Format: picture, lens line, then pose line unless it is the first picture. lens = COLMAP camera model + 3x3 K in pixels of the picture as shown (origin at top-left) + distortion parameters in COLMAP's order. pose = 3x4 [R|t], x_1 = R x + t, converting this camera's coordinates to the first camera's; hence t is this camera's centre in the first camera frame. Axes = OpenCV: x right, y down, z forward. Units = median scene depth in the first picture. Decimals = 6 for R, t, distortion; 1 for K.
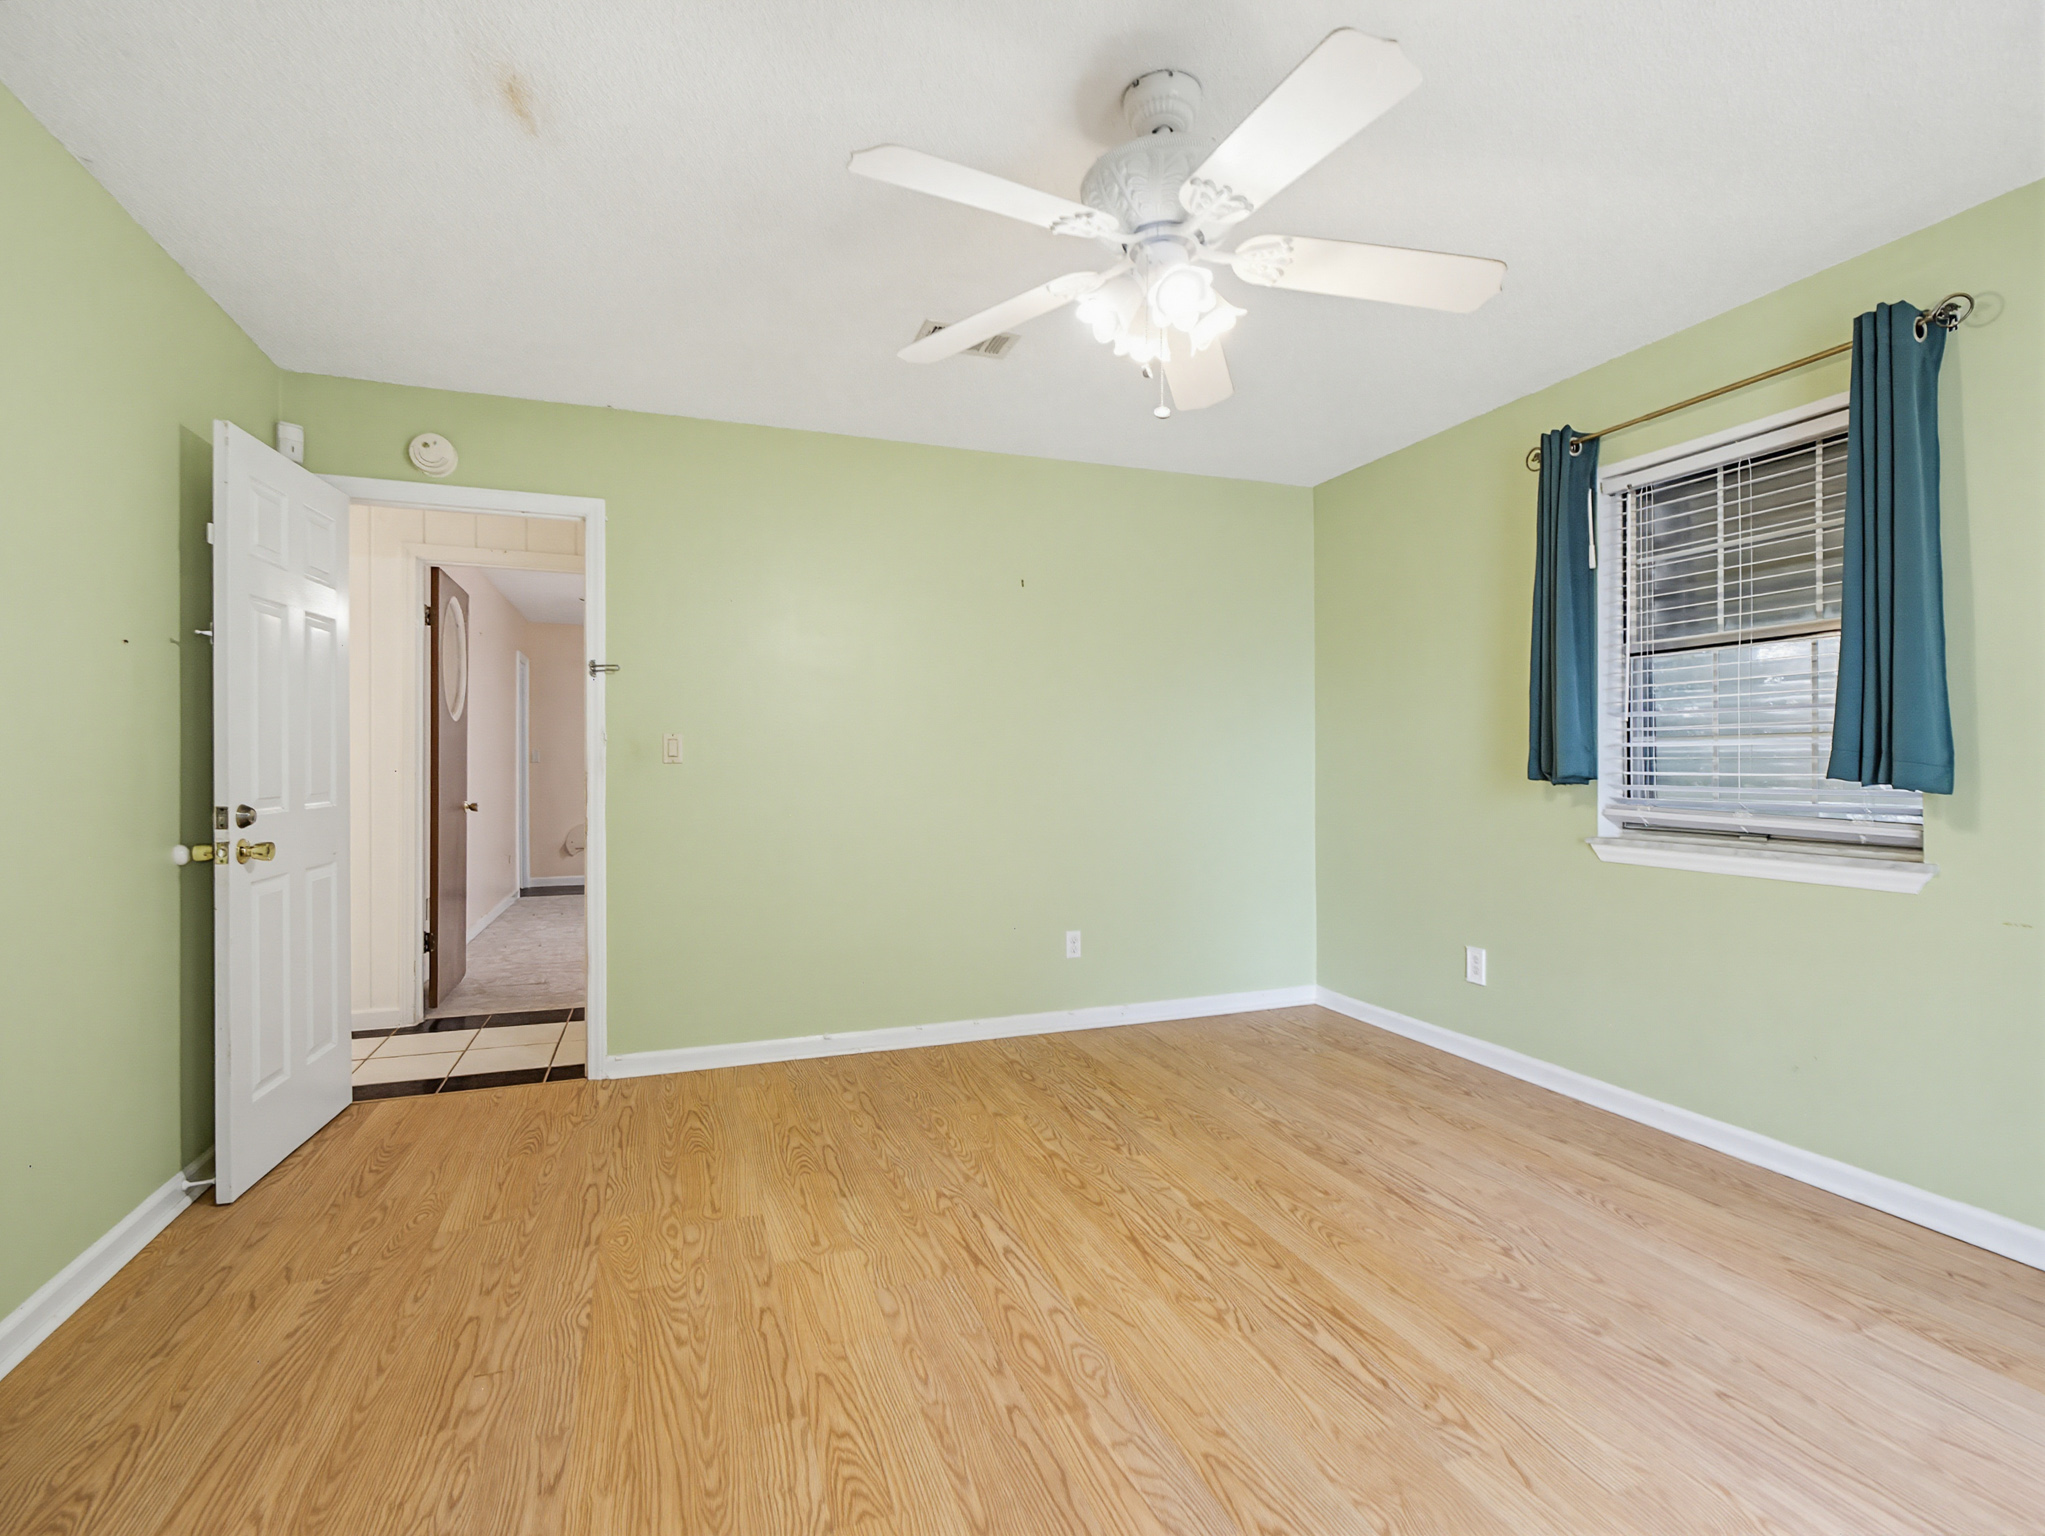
lens RADIAL K [[965.7, 0, 1023.3], [0, 965.7, 753.0], [0, 0, 1]] dist [-0.001552, -0.000685]
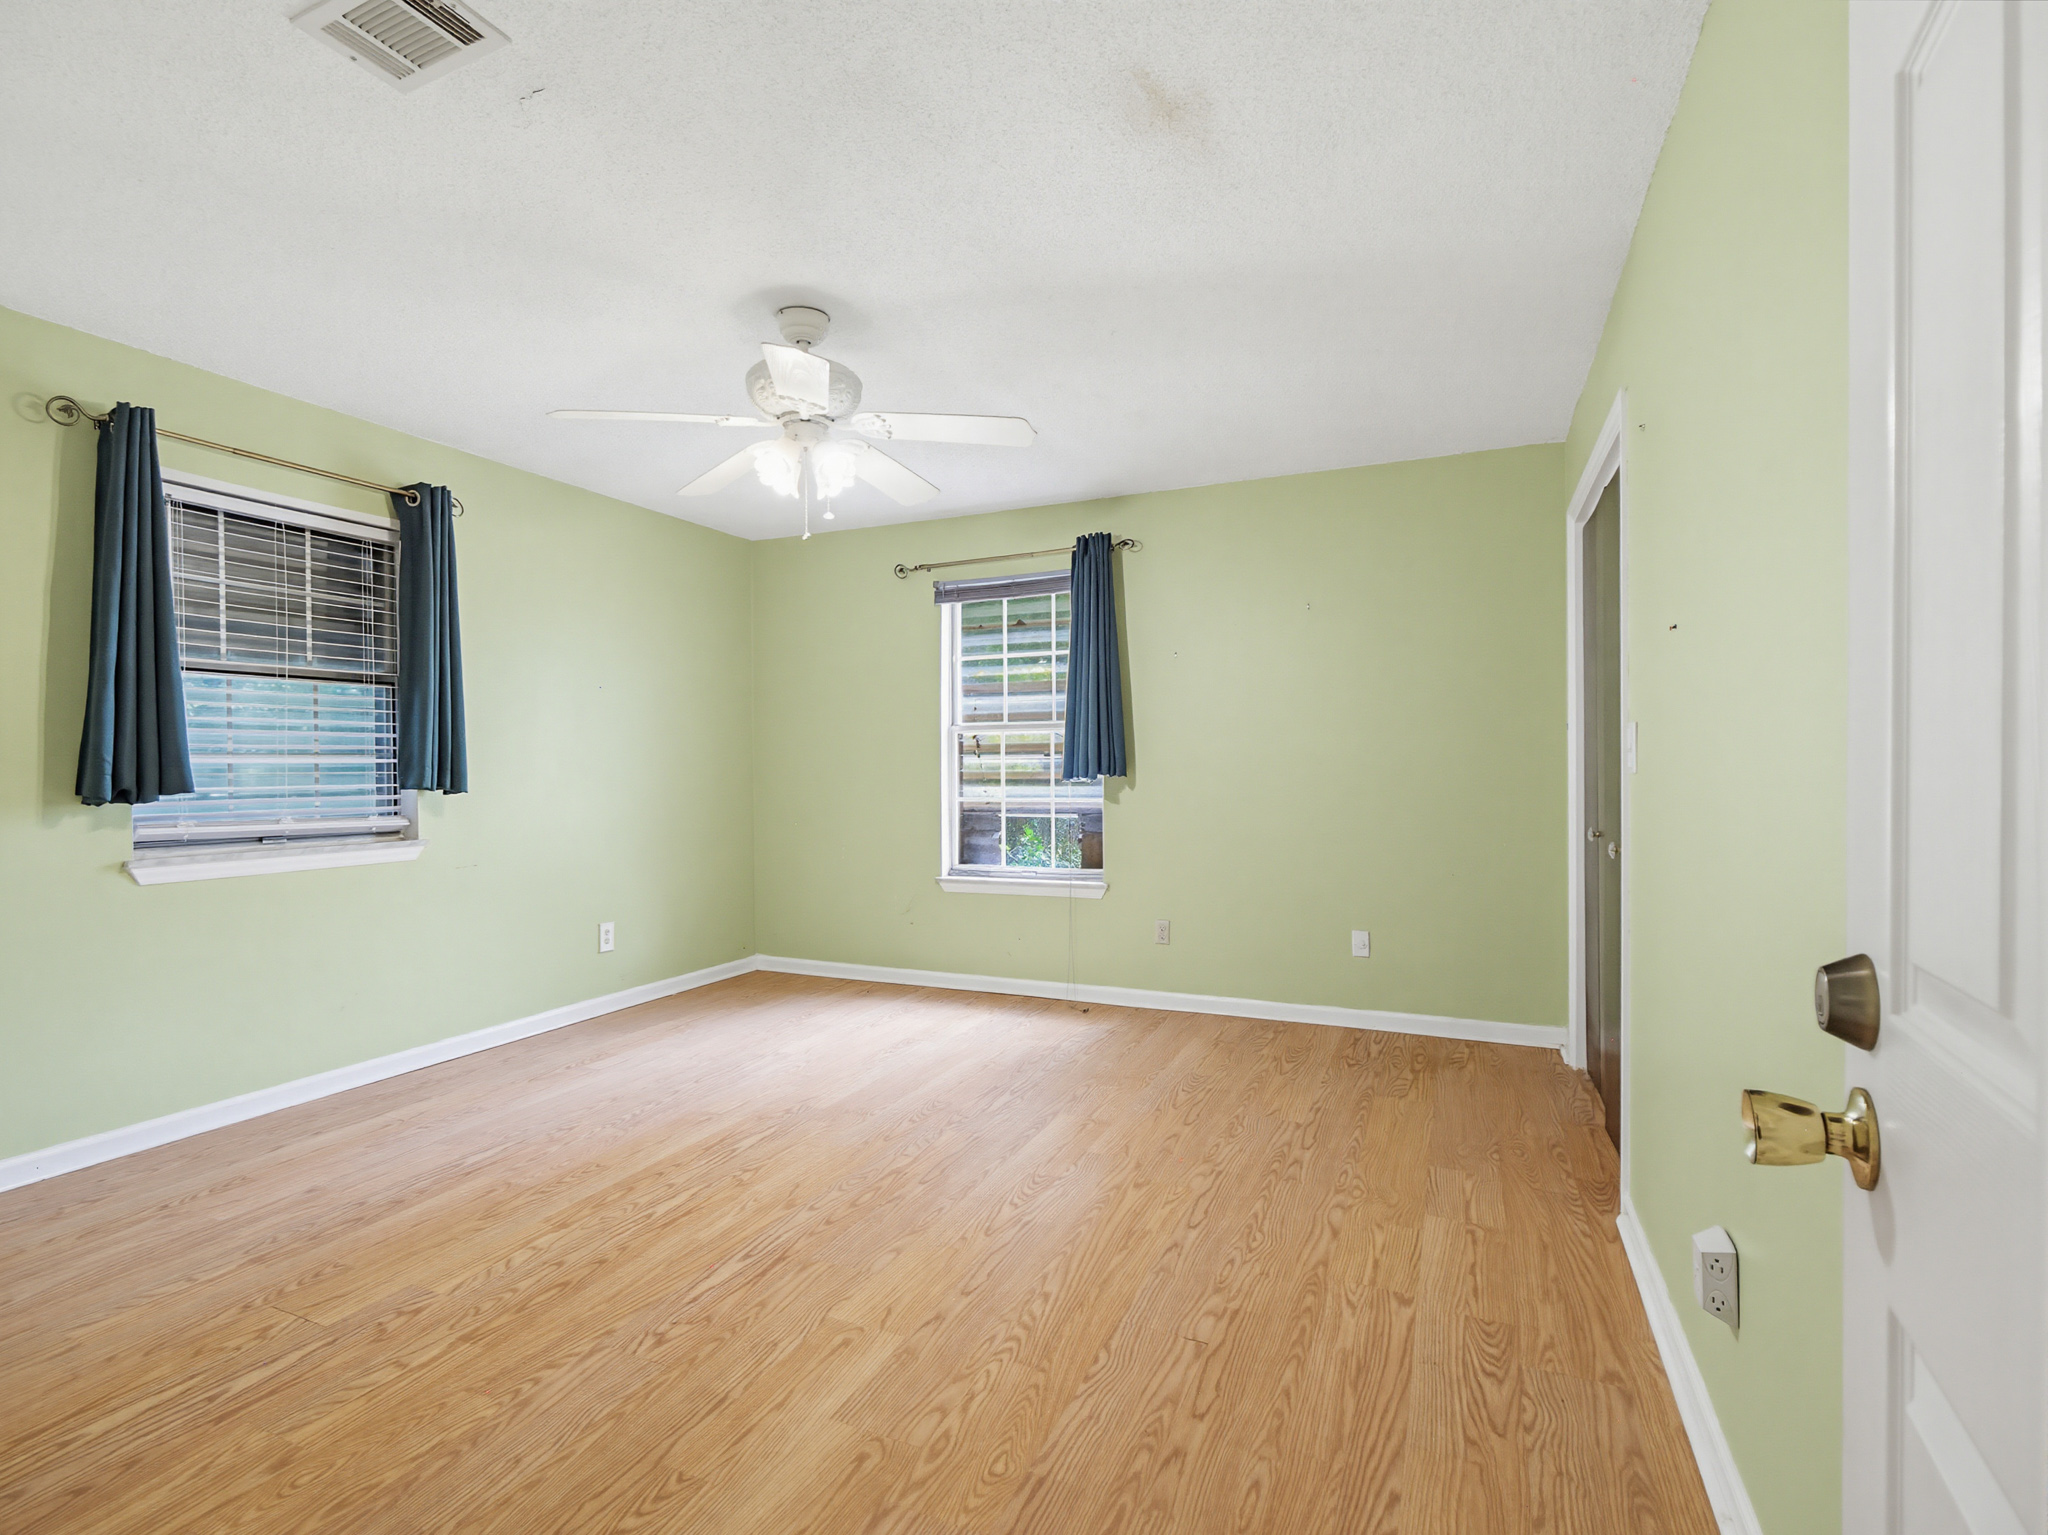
lens RADIAL K [[967.1, 0, 1023.0], [0, 967.1, 767.4], [0, 0, 1]] dist [-0.001552, -0.000685]
pose [[-0.708631, 0.004197, 0.705566, -0.926738], [0.000844, 0.999987, -0.005100, 0.005477], [-0.705578, -0.003018, -0.708625, 1.491689]]
